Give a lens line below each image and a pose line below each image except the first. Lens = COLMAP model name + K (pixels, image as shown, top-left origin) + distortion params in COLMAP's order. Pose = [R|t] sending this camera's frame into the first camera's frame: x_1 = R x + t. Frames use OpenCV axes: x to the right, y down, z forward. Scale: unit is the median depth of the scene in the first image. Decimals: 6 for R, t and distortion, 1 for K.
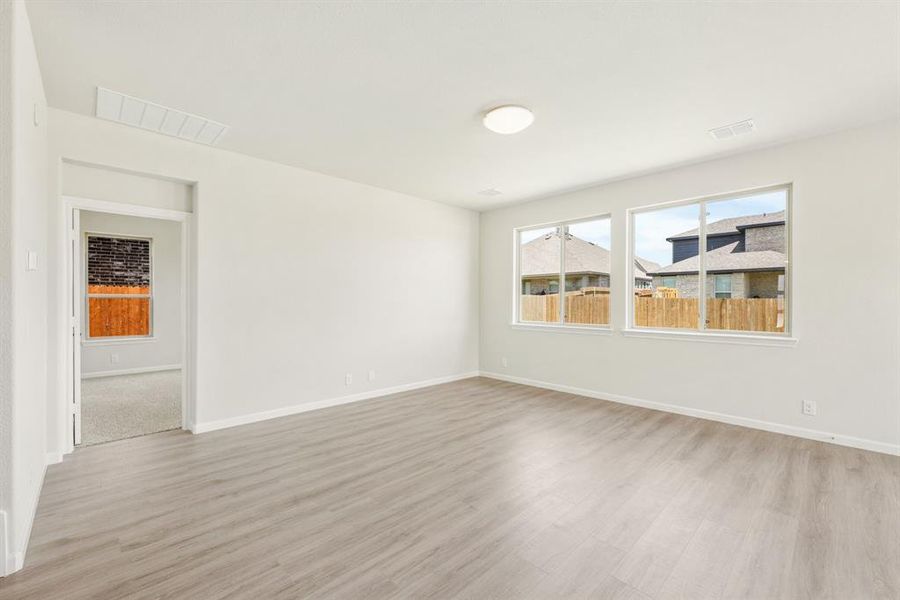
lens RADIAL K [[367.9, 0, 453.0], [0, 367.9, 305.6], [0, 0, 1]] dist [0.001149, 0.000236]
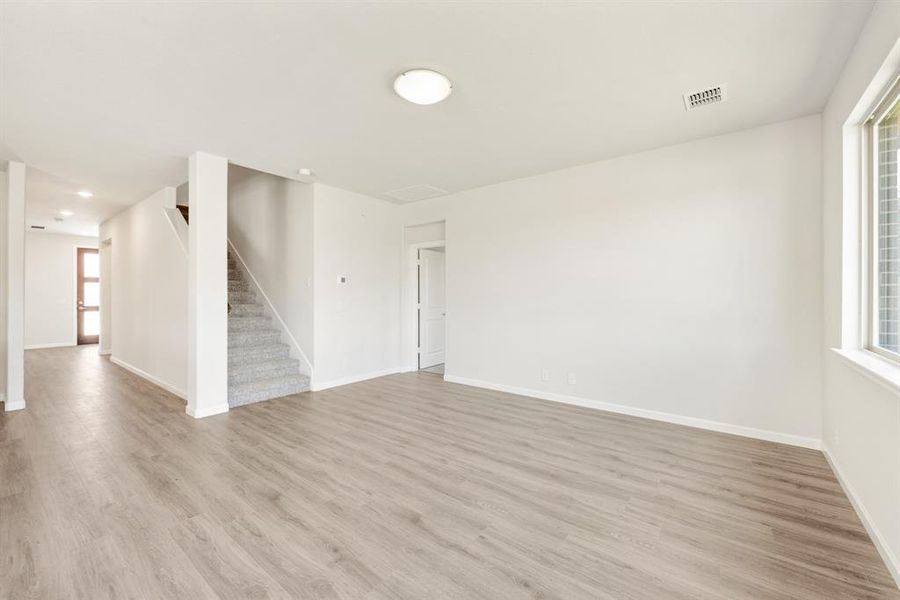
lens RADIAL K [[367.9, 0, 453.0], [0, 367.9, 305.6], [0, 0, 1]] dist [0.001149, 0.000236]
pose [[0.133800, 0.024887, -0.990696, 0.876125], [-0.008438, 0.999677, 0.023973, -0.014257], [0.990972, 0.005152, 0.133967, 0.820977]]
